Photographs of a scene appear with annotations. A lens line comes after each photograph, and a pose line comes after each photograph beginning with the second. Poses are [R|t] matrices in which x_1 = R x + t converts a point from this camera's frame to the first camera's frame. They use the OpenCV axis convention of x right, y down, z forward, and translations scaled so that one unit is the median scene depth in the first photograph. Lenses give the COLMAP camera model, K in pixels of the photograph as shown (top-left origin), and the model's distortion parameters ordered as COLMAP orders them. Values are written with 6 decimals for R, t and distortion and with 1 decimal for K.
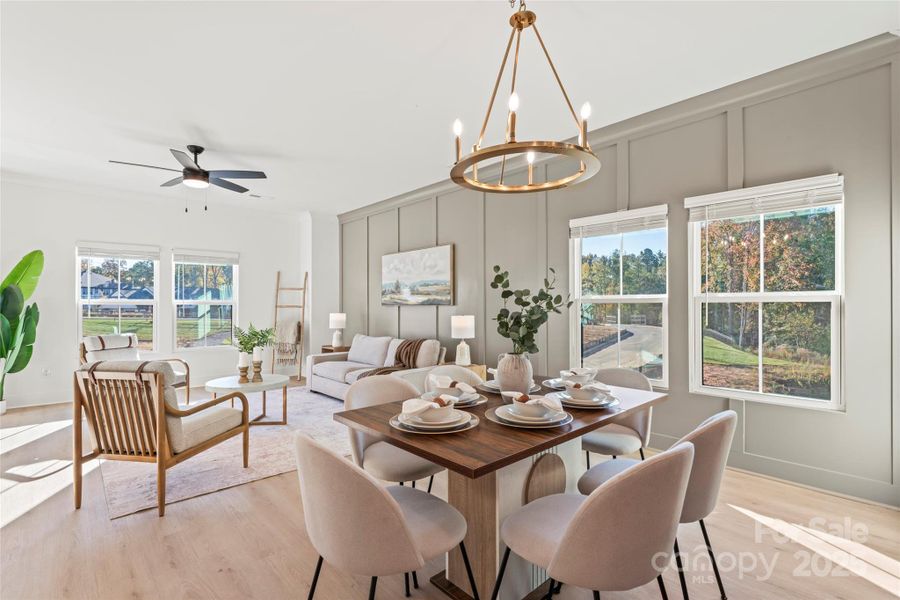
lens RADIAL K [[416.8, 0, 450.2], [0, 416.8, 305.6], [0, 0, 1]] dist [0.000390, 0.000047]
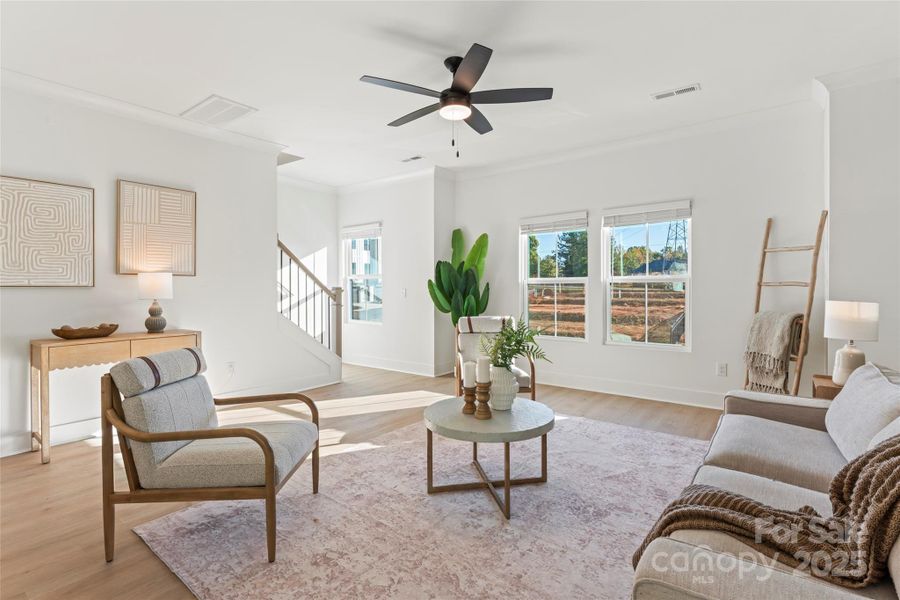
lens RADIAL K [[425.7, 0, 450.5], [0, 425.7, 290.7], [0, 0, 1]] dist [-0.003473, -0.000268]
pose [[0.159792, 0.010852, -0.987091, 0.088681], [0.008316, 0.999889, 0.012339, 0.000680], [0.987116, -0.010180, 0.159684, 0.743314]]
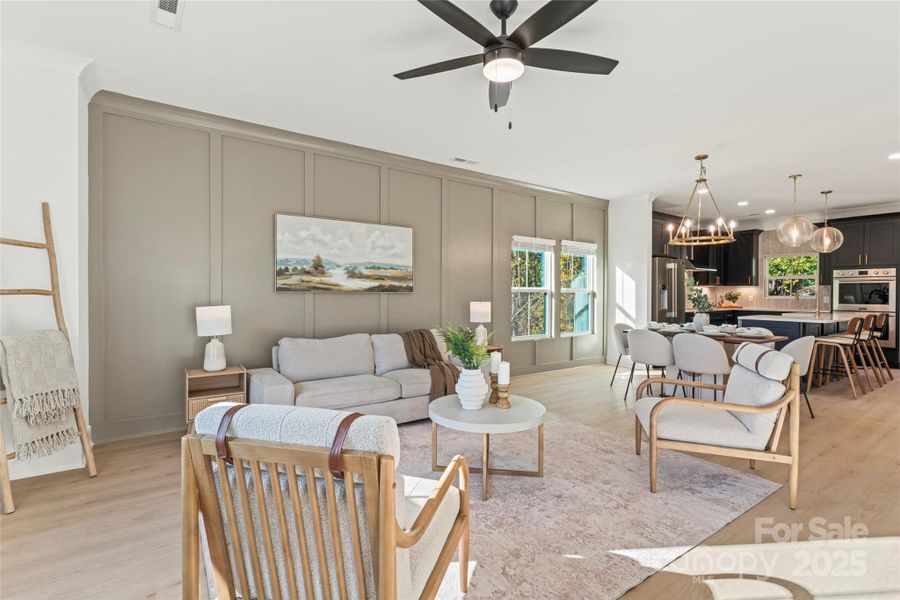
lens RADIAL K [[415.6, 0, 446.8], [0, 415.6, 300.0], [0, 0, 1]] dist [-0.002366, -0.000153]
pose [[0.144166, -0.013590, 0.989460, -0.991213], [-0.005850, 0.999877, 0.014585, 0.002393], [-0.989536, -0.007891, 0.144068, 0.844795]]
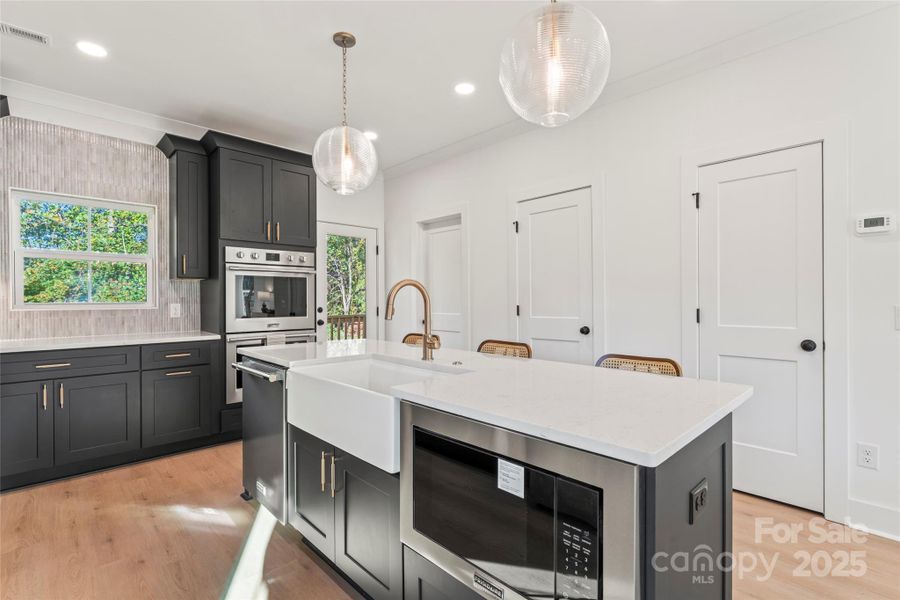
lens RADIAL K [[423.3, 0, 448.4], [0, 423.3, 298.0], [0, 0, 1]] dist [-0.000720, 0.000247]
pose [[-0.999848, 0.001379, -0.017360, 0.348736], [0.001511, 0.999970, -0.007596, 0.000848], [0.017349, -0.007621, -0.999820, 0.383356]]
